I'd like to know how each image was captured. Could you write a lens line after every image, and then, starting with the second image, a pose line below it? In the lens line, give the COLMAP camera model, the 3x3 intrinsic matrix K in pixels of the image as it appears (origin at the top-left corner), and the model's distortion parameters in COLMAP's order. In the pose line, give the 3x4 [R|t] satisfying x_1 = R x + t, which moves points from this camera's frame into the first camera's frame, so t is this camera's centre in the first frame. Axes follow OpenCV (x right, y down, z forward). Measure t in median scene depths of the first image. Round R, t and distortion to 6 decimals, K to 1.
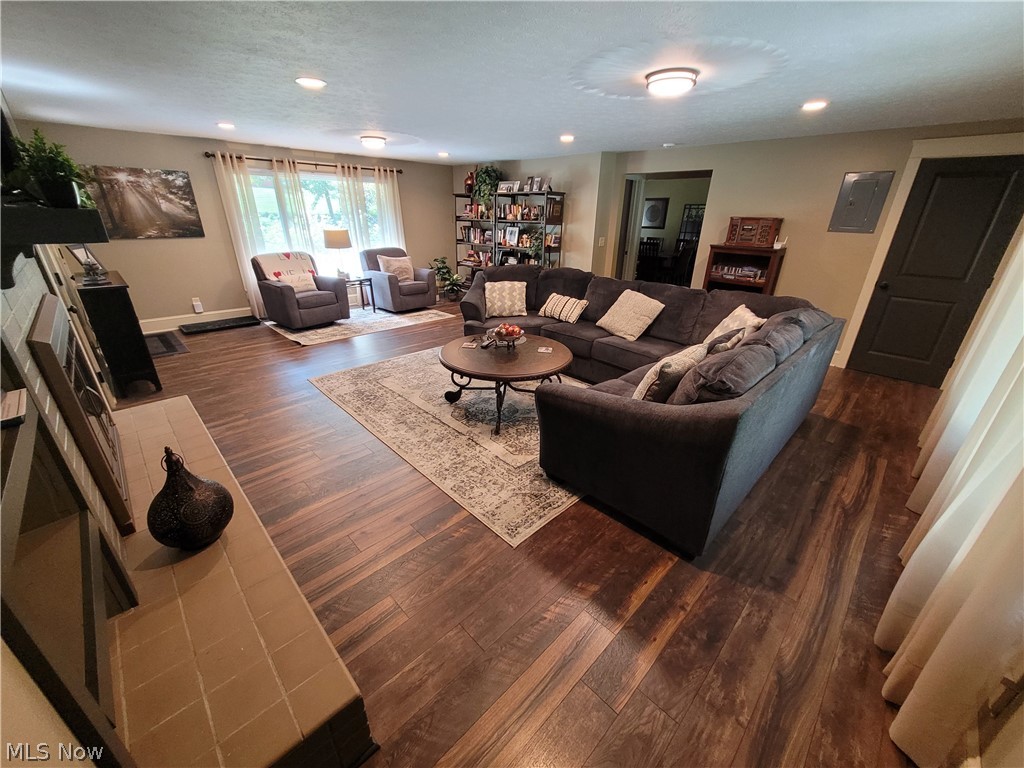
lens RADIAL K [[401.9, 0, 520.8], [0, 401.9, 385.0], [0, 0, 1]] dist [0.001536, 0.000172]
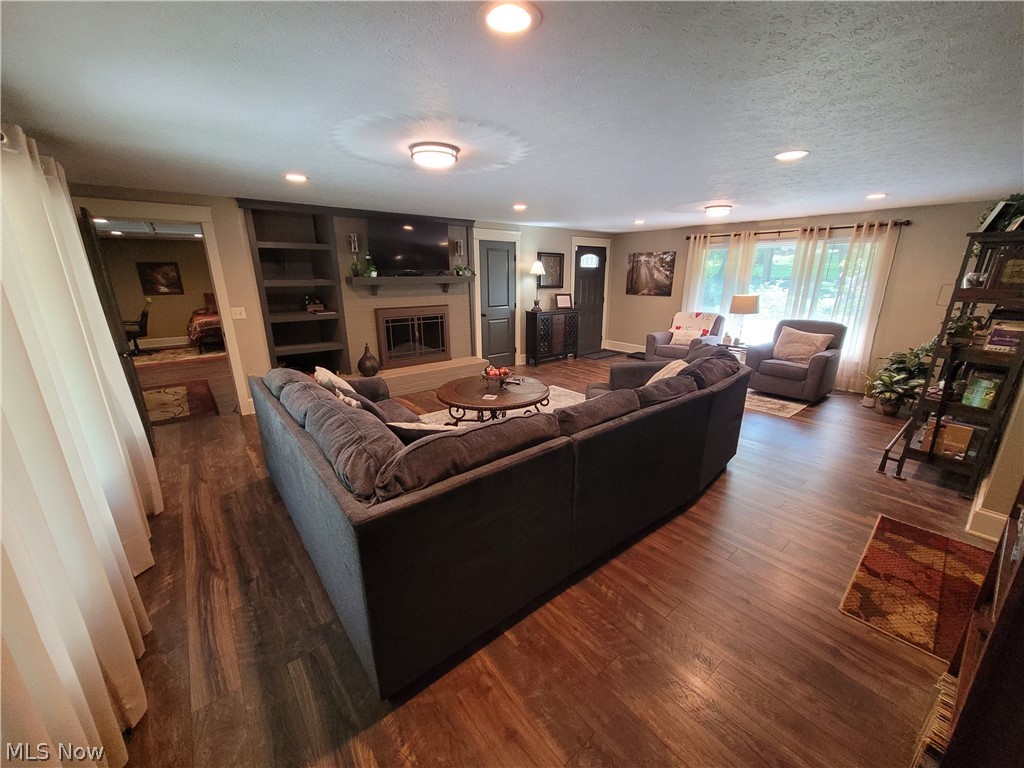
lens RADIAL K [[409.5, 0, 512.0], [0, 409.5, 384.0], [0, 0, 1]] dist [-0.008273, 0.000031]
pose [[-0.109830, 0.241650, -0.964128, 0.727433], [-0.396515, 0.878817, 0.265437, -0.283319], [0.911435, 0.411444, -0.000703, 0.688244]]
